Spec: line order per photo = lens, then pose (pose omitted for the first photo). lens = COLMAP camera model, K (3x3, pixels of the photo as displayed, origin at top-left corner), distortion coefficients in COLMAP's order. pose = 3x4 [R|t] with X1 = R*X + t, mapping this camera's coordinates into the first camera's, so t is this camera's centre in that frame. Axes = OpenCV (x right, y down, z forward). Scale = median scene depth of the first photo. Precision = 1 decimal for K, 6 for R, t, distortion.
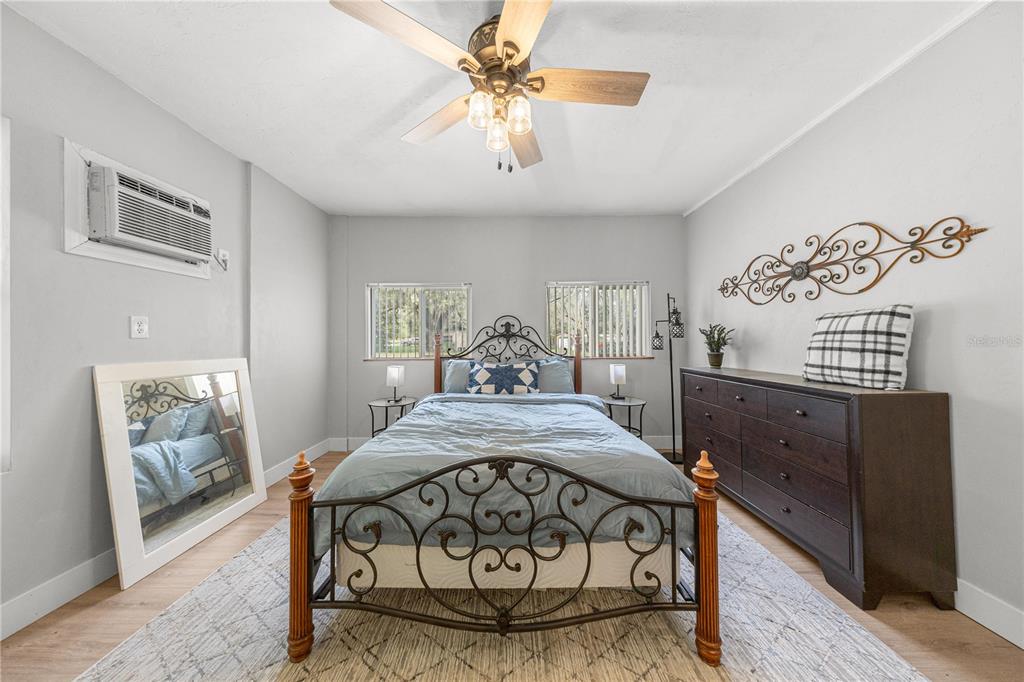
lens RADIAL K [[302.6, 0, 510.7], [0, 302.6, 338.4], [0, 0, 1]] dist [0.000098, 0.000010]
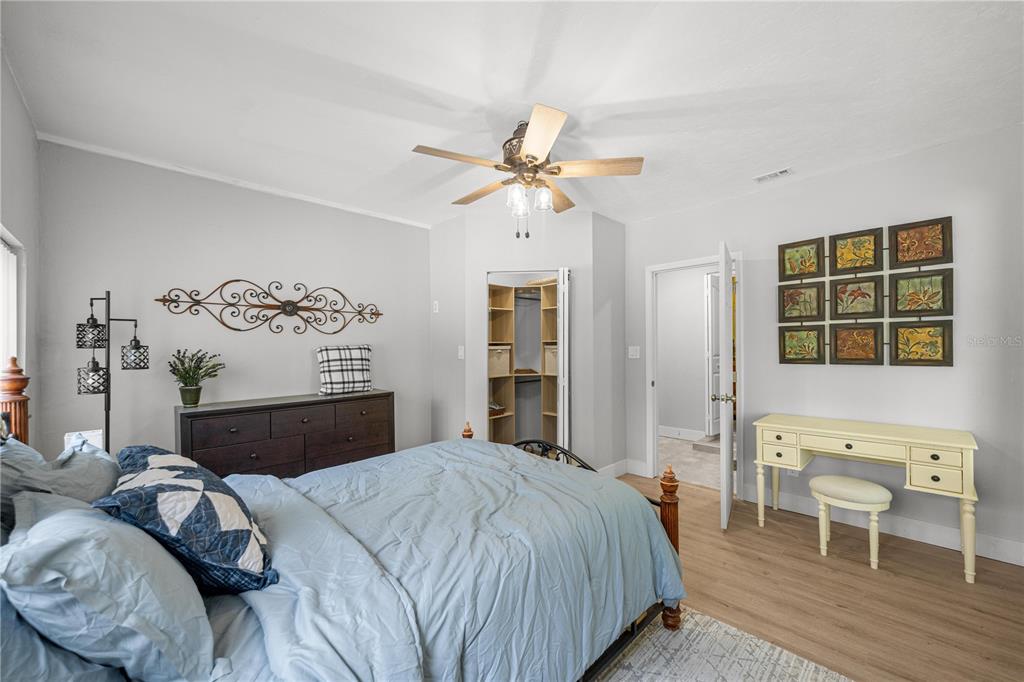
lens RADIAL K [[406.2, 0, 512.8], [0, 406.2, 346.3], [0, 0, 1]] dist [-0.000366, -0.000017]
pose [[-0.711176, 0.021767, 0.702677, -0.869691], [0.017982, 0.999757, -0.012770, -0.040171], [-0.702784, 0.003554, -0.711394, 1.674800]]
